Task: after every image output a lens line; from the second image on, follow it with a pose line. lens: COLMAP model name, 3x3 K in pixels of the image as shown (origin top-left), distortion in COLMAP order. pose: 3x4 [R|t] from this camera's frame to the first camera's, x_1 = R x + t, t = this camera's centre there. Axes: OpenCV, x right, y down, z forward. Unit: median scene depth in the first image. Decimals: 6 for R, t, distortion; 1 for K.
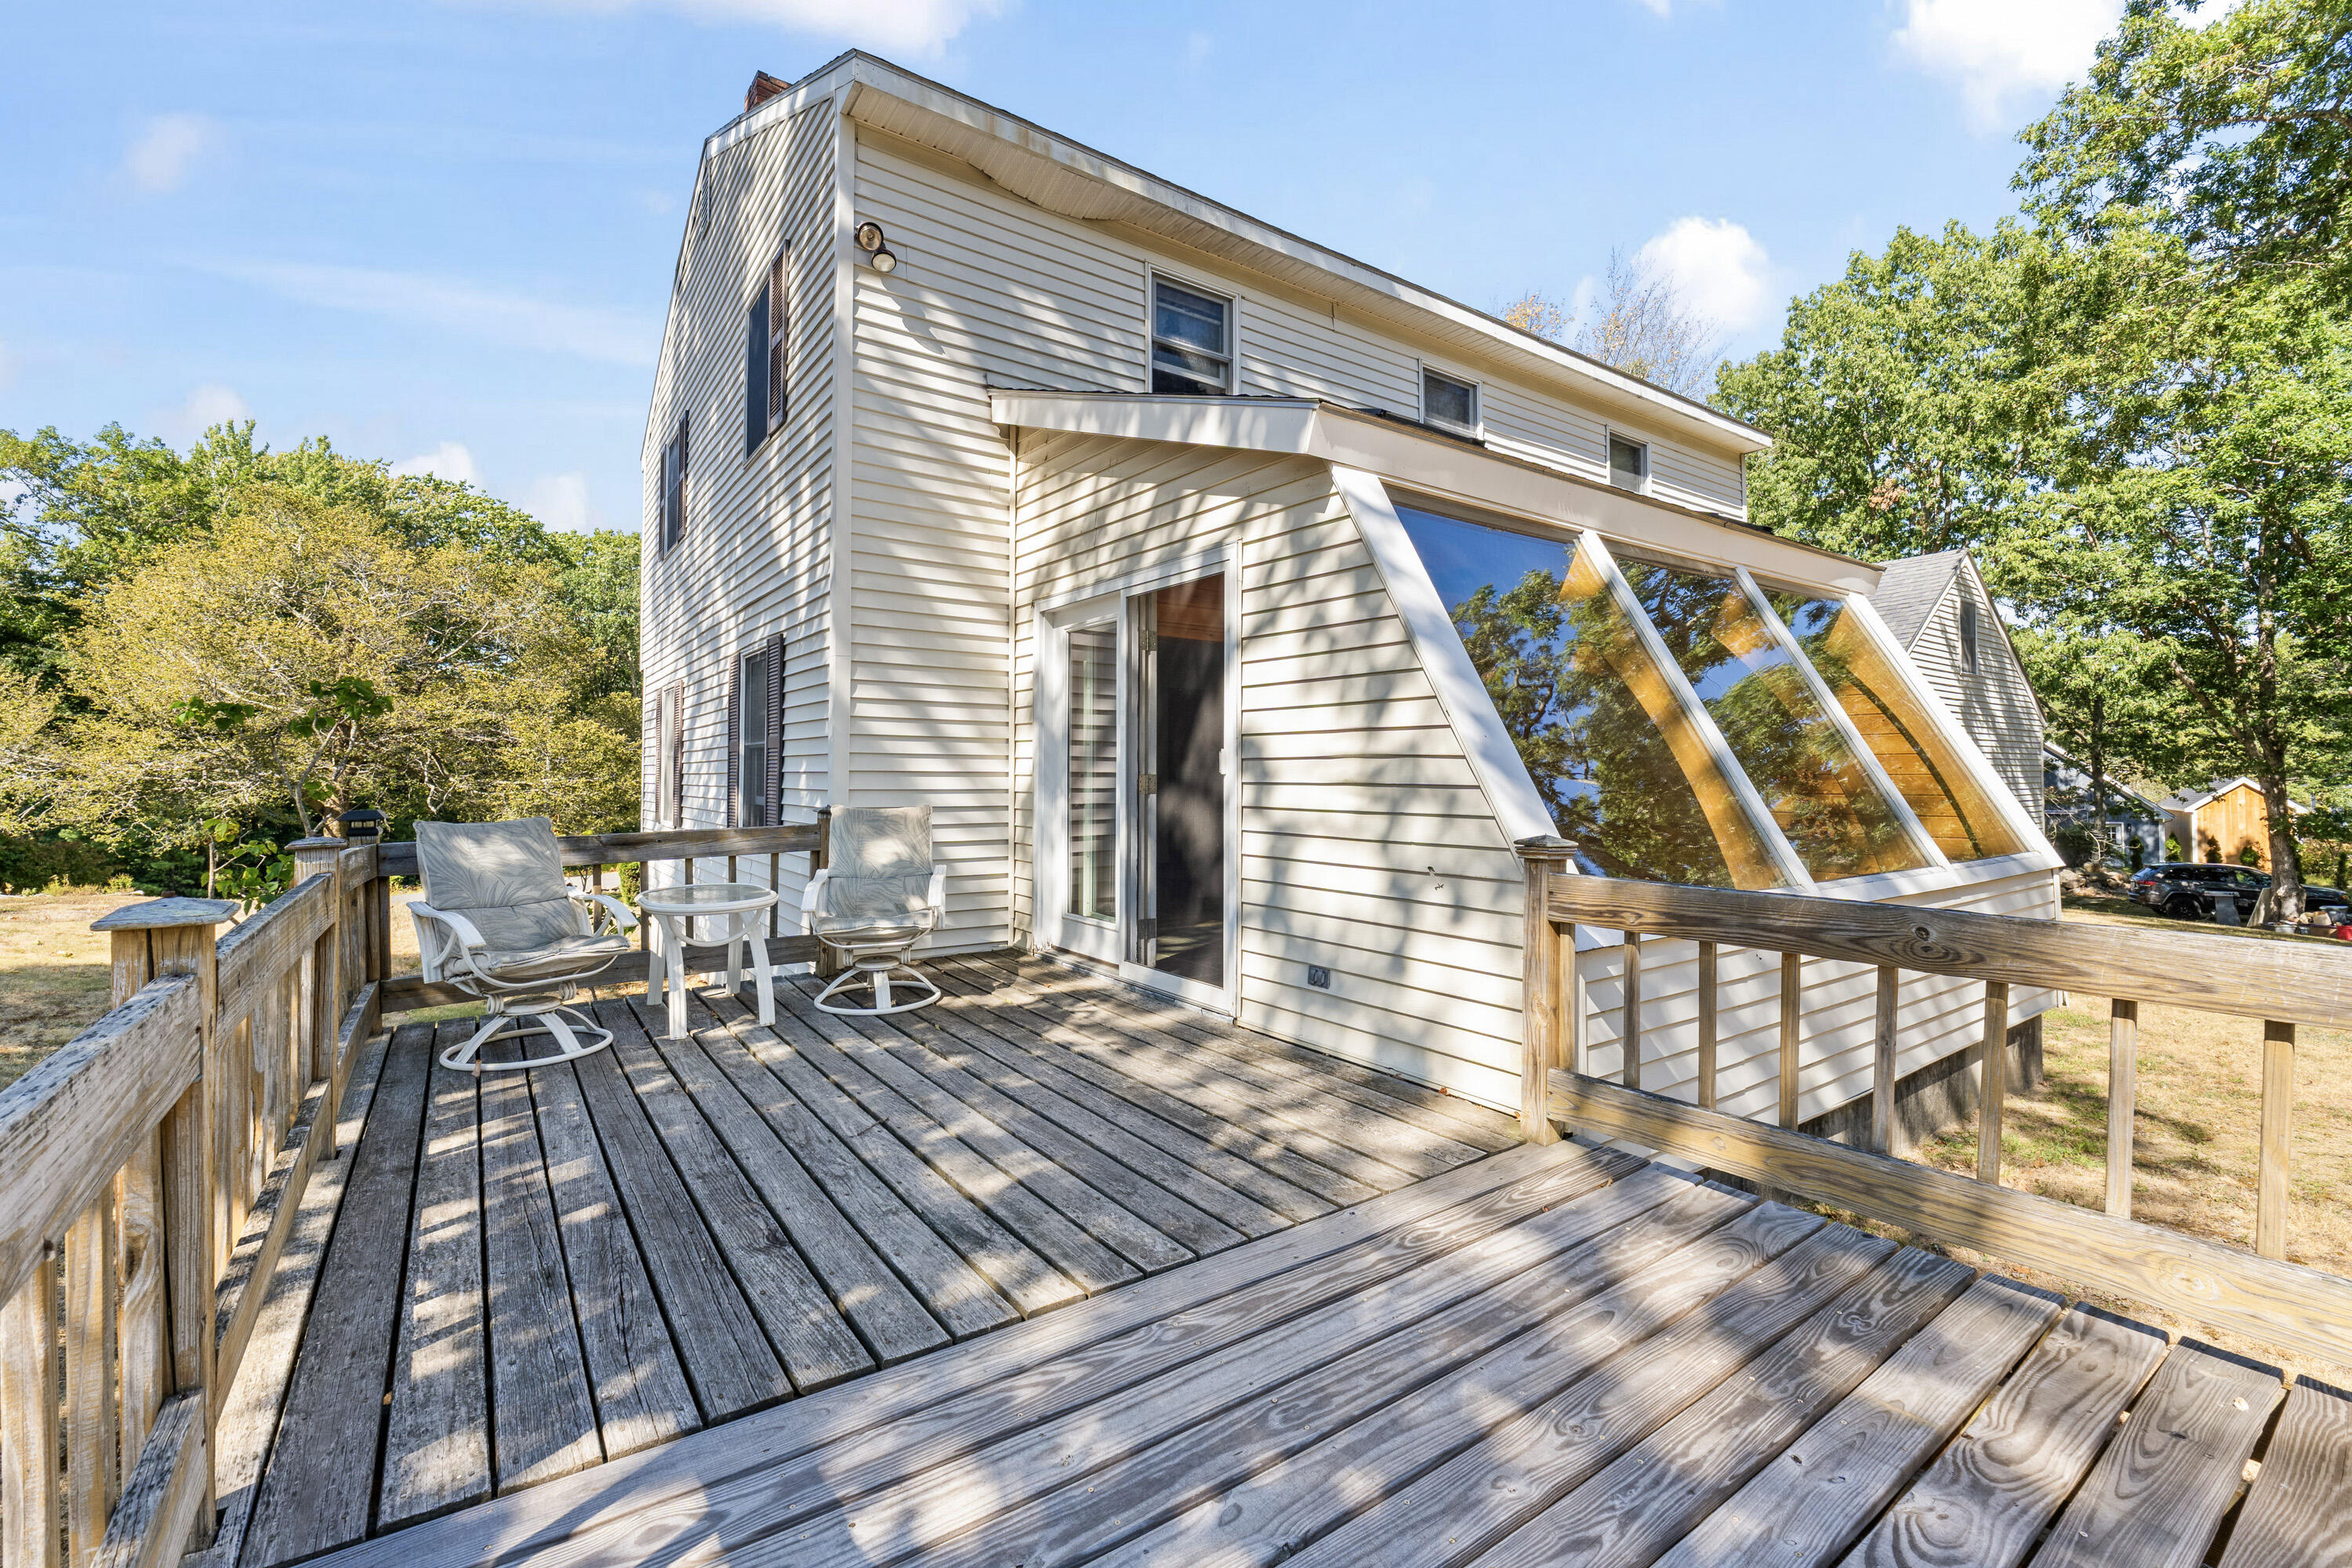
lens RADIAL K [[1000.6, 0, 1180.9], [0, 1000.6, 784.8], [0, 0, 1]] dist [0.001049, 0.000272]
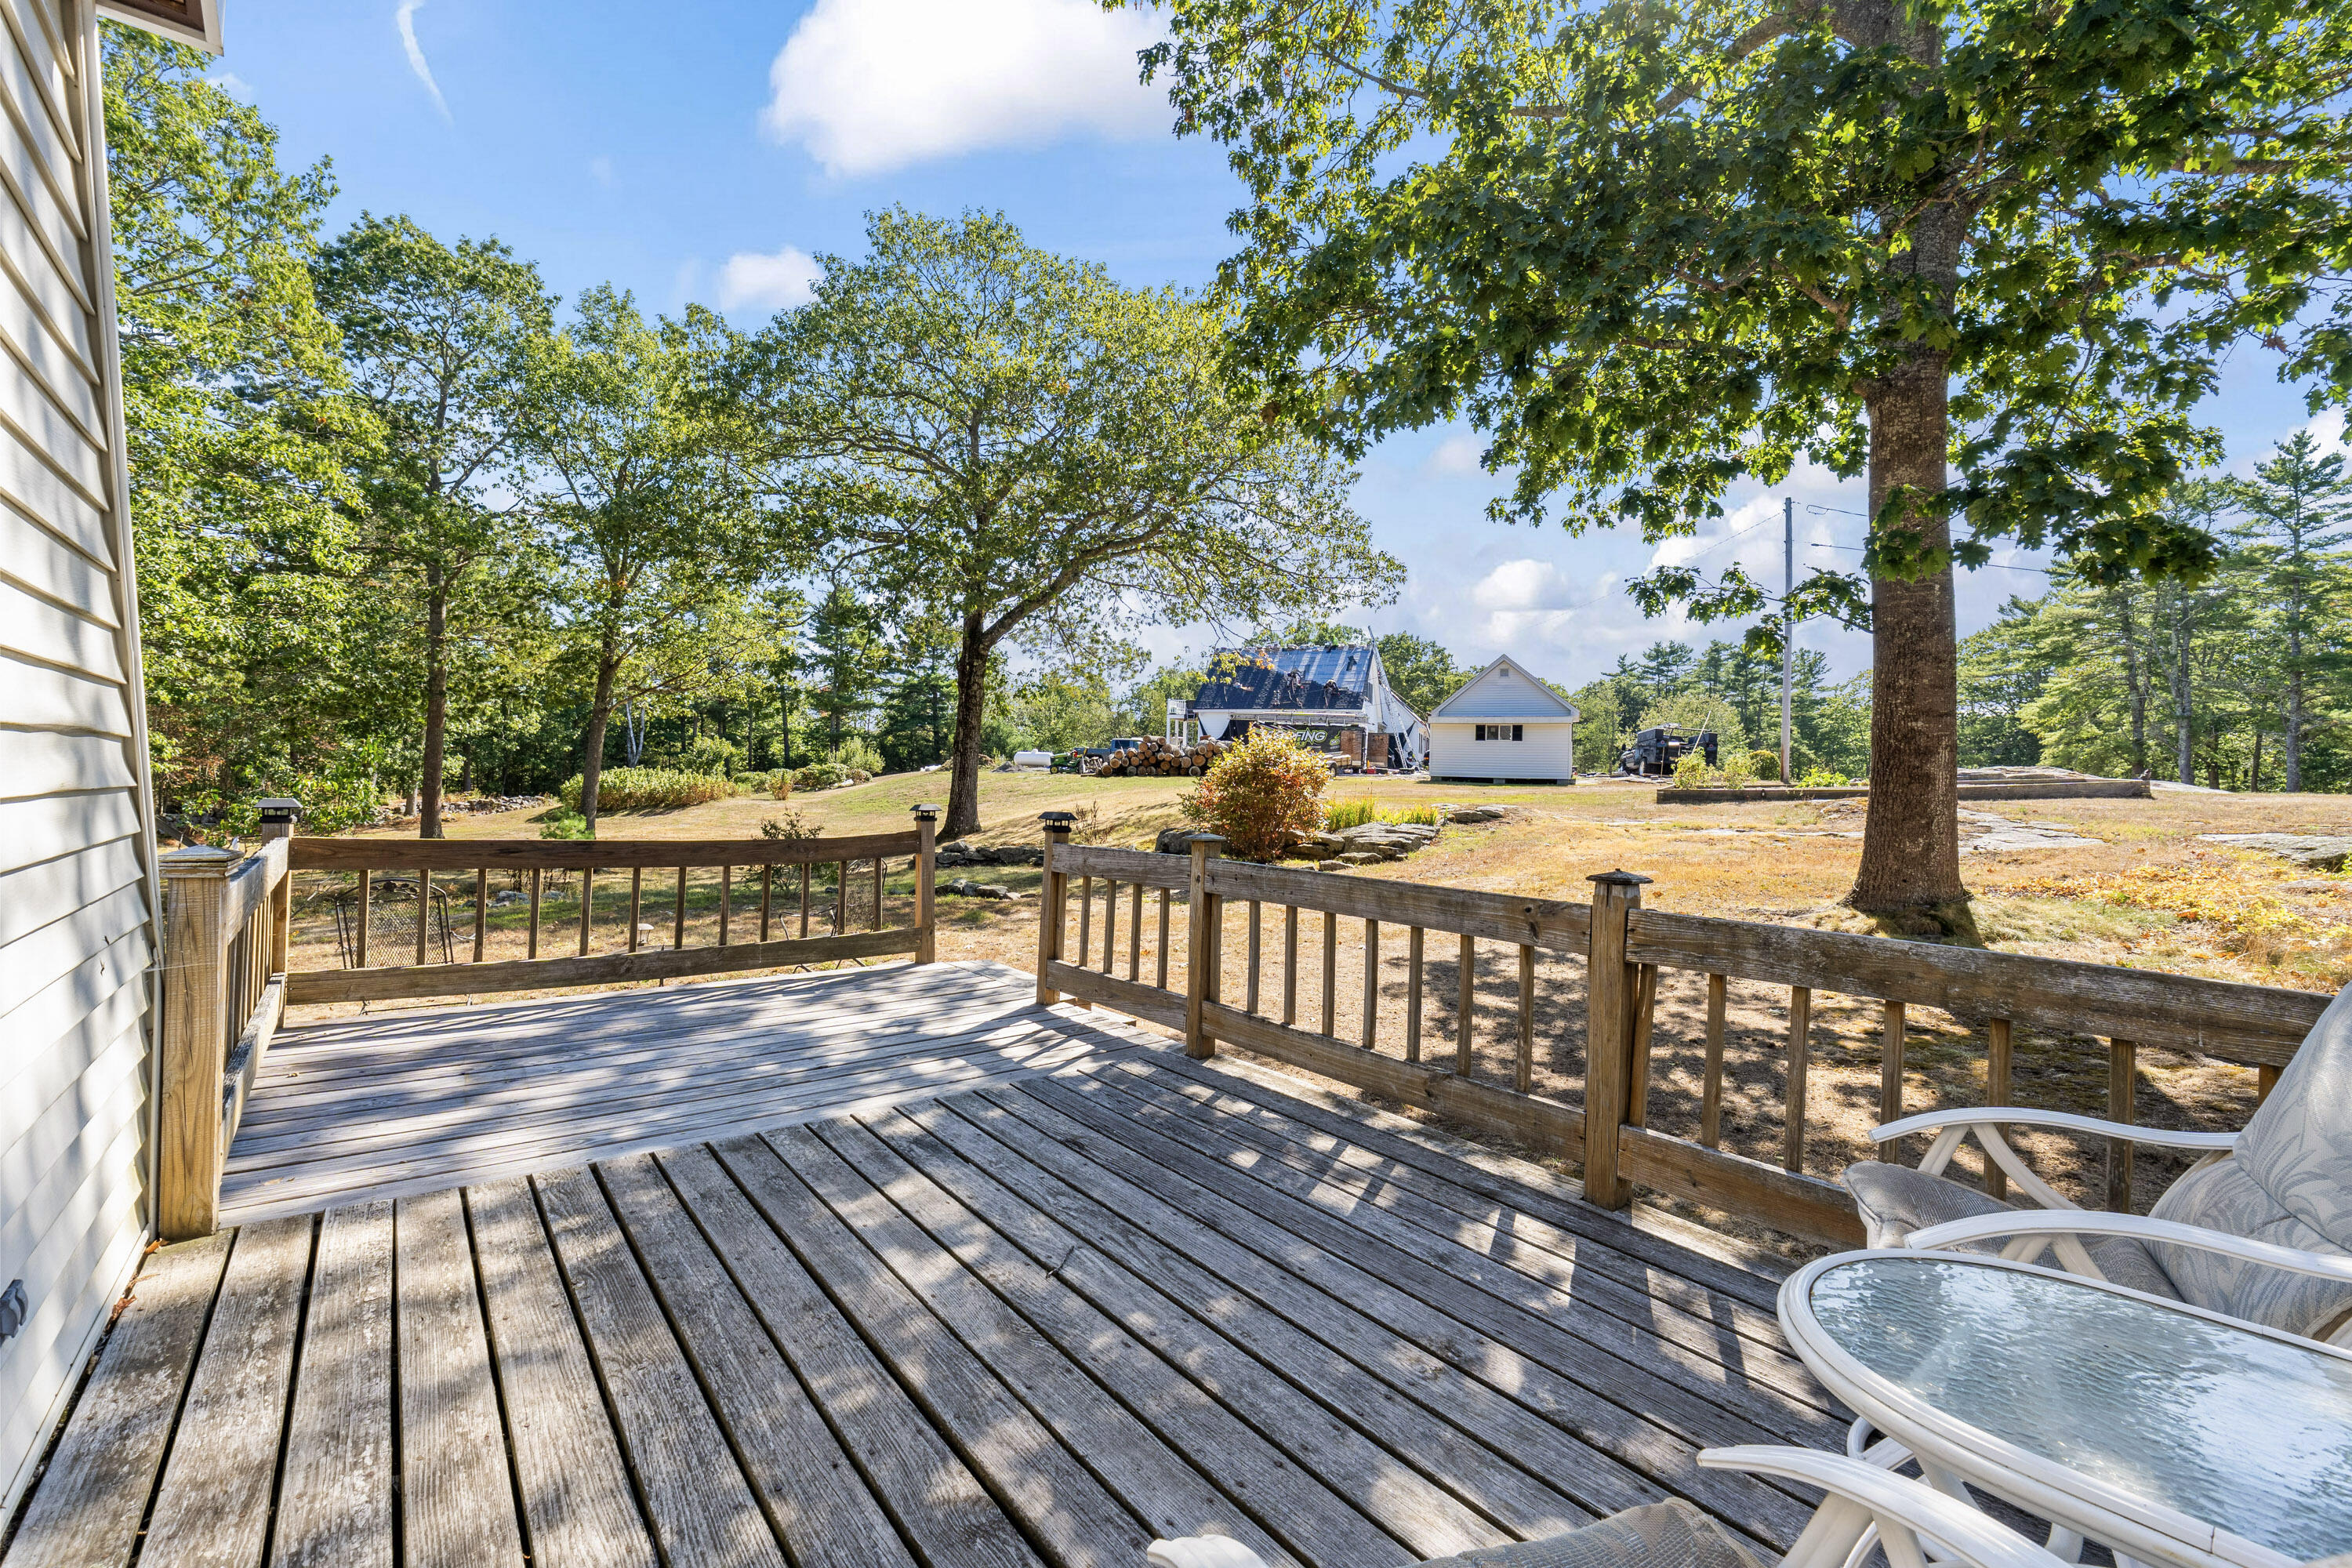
lens RADIAL K [[1000.6, 0, 1172.4], [0, 1000.6, 782.4], [0, 0, 1]] dist [0.001049, 0.000272]
pose [[-0.998444, -0.030860, -0.046440, -0.438228], [-0.031209, 0.999490, 0.006814, -0.031177], [0.046206, 0.008252, -0.998898, 2.215359]]
